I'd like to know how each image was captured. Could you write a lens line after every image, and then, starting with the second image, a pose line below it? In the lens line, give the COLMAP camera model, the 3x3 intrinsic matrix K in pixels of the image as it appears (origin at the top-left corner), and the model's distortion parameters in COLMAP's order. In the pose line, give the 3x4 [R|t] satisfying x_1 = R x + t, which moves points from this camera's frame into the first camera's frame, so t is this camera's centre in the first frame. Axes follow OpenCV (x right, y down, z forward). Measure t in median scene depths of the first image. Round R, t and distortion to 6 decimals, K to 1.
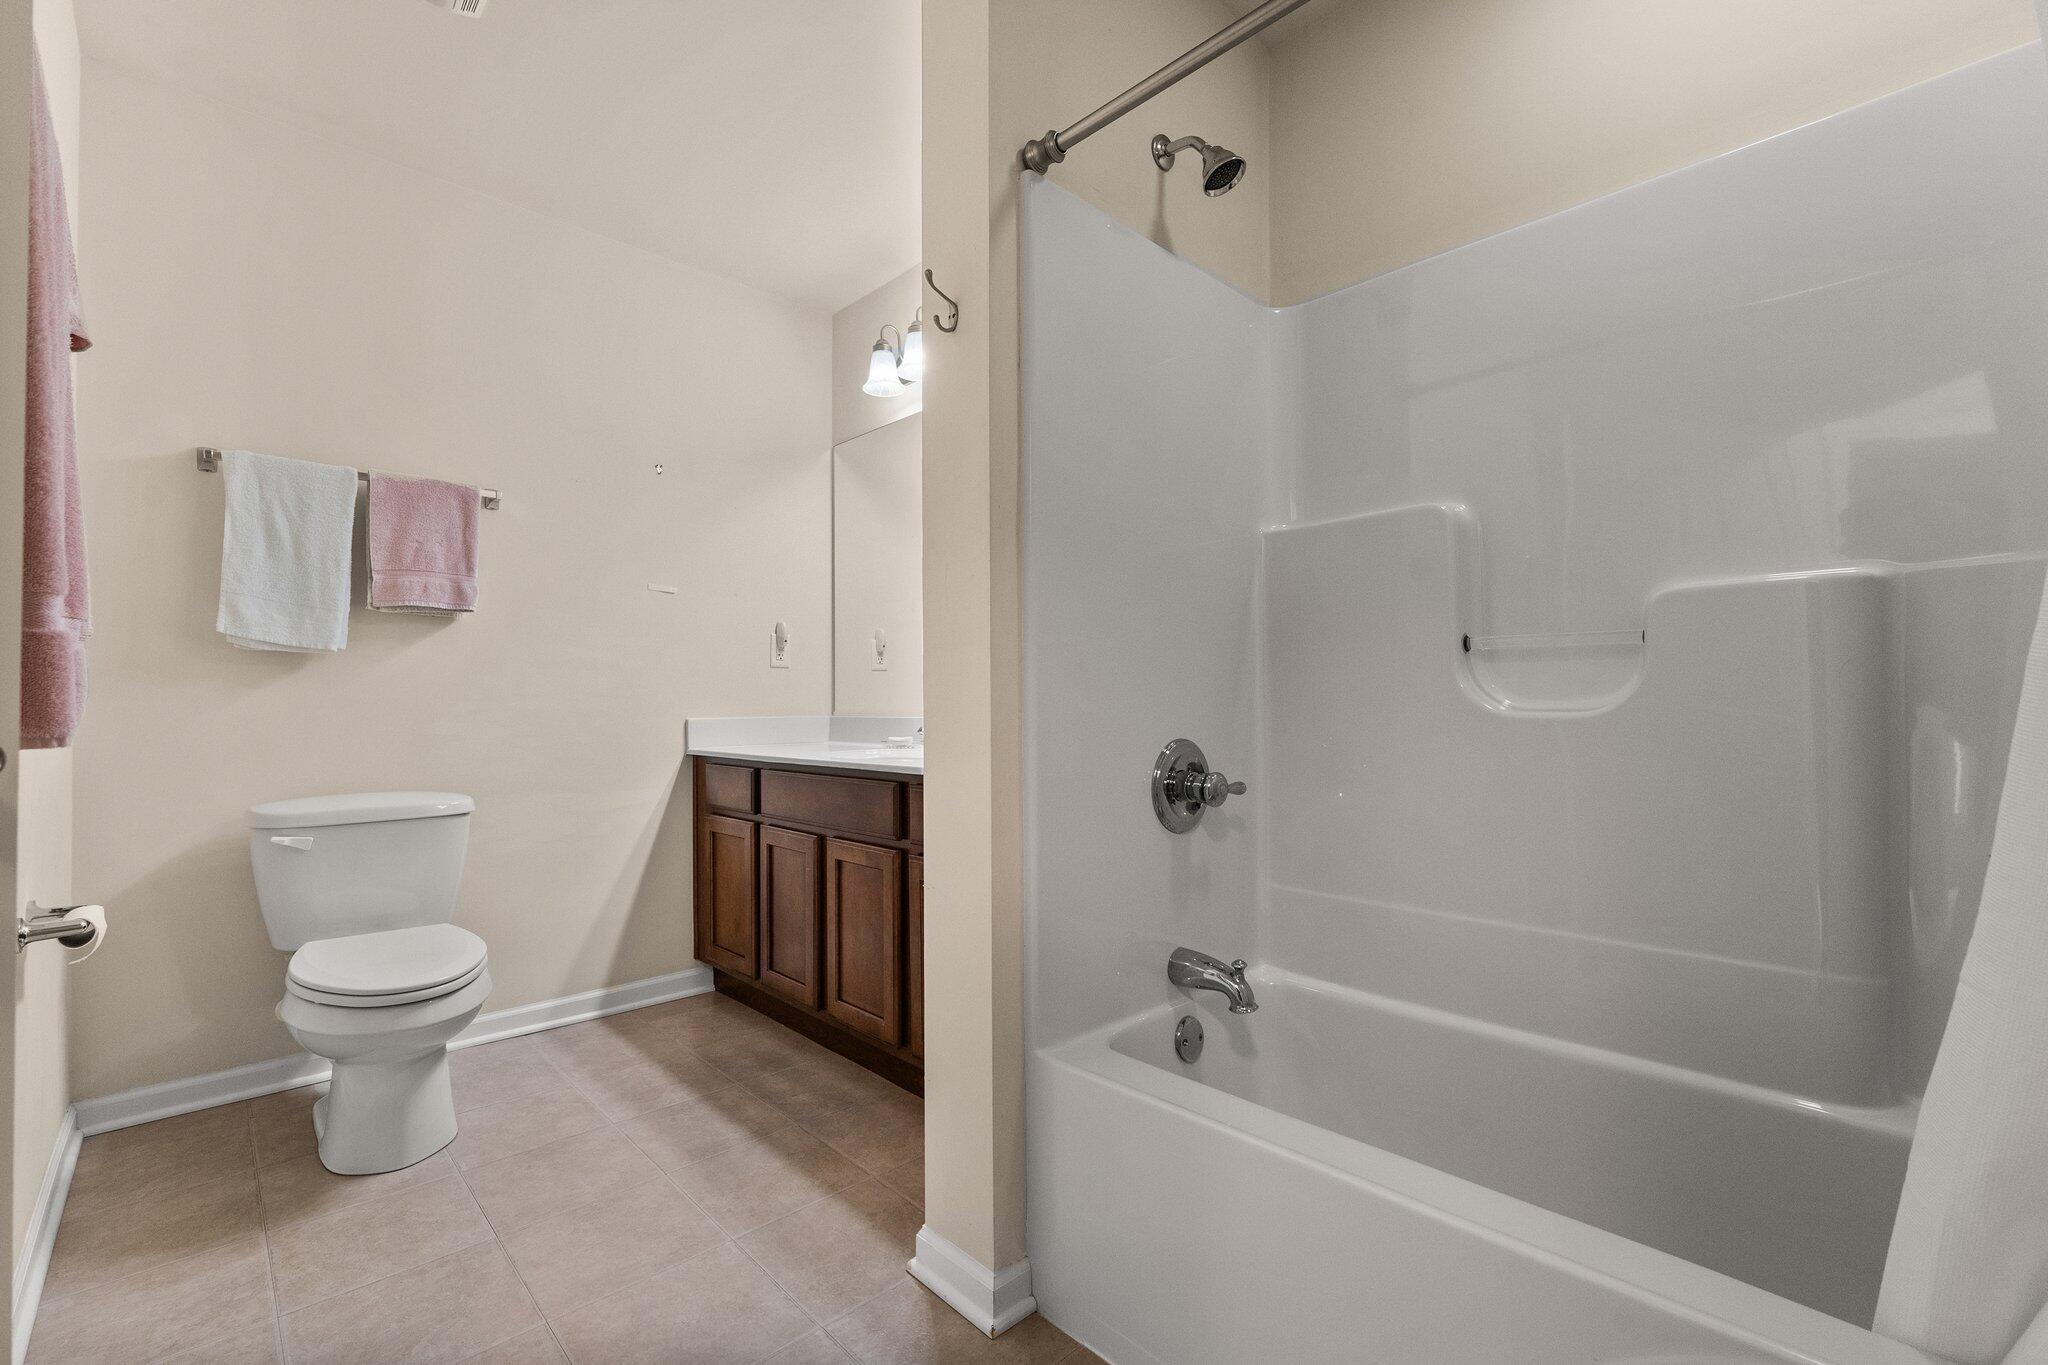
lens RADIAL K [[901.3, 0, 1040.3], [0, 901.3, 690.7], [0, 0, 1]] dist [-0.004189, -0.000909]
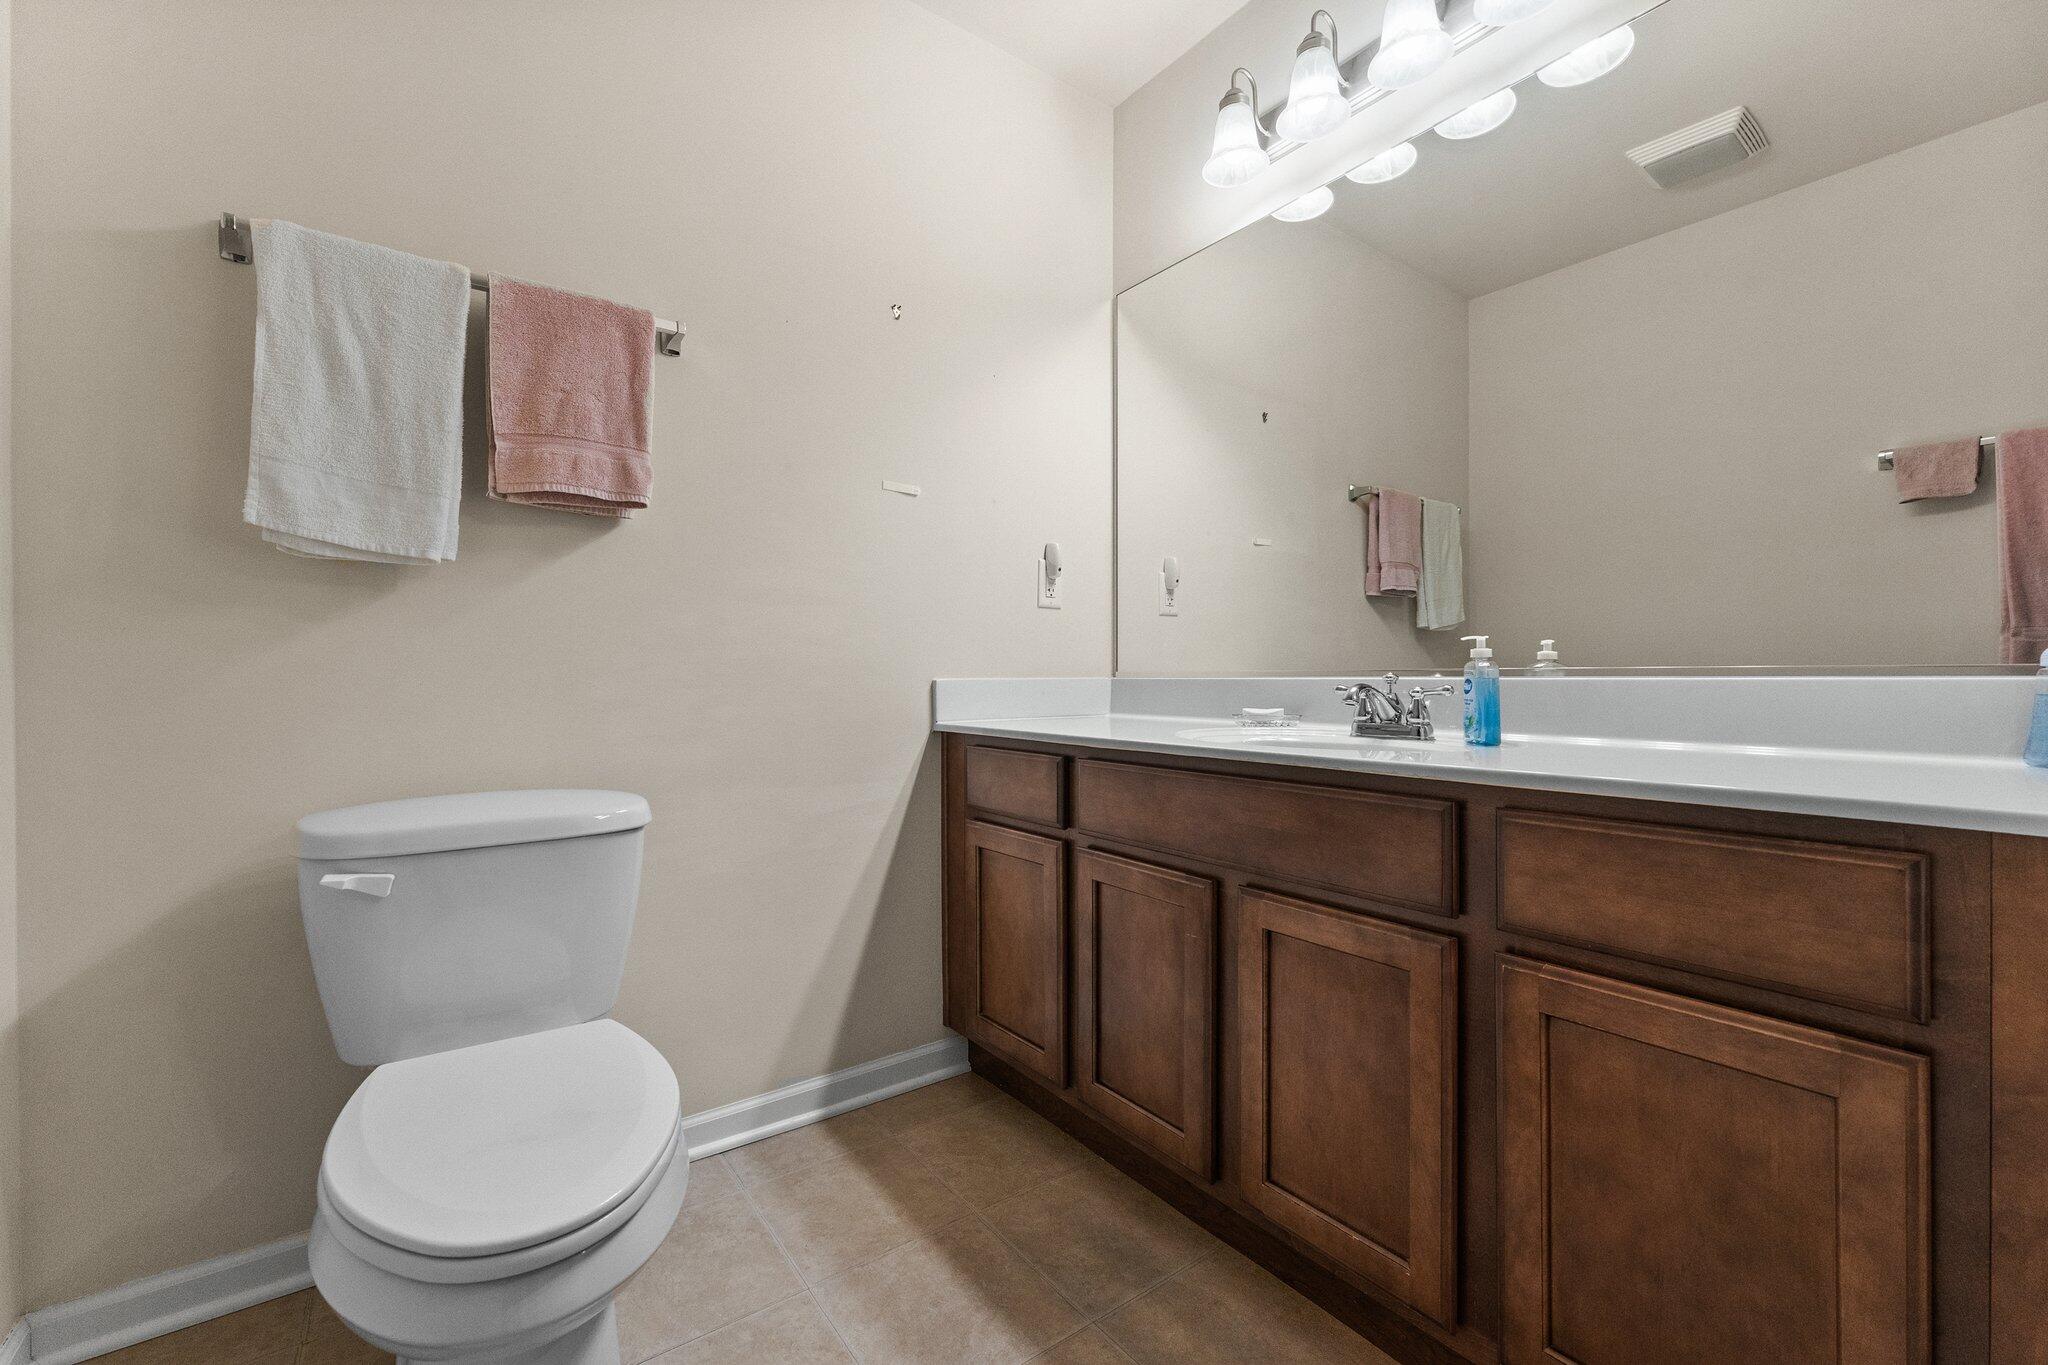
lens RADIAL K [[831.3, 0, 1012.4], [0, 831.3, 680.4], [0, 0, 1]] dist [0.003598, -0.000574]
pose [[0.991387, 0.004450, -0.130888, -0.296065], [-0.001983, 0.999818, 0.018974, 0.023612], [0.130948, -0.018551, 0.991216, 0.448681]]
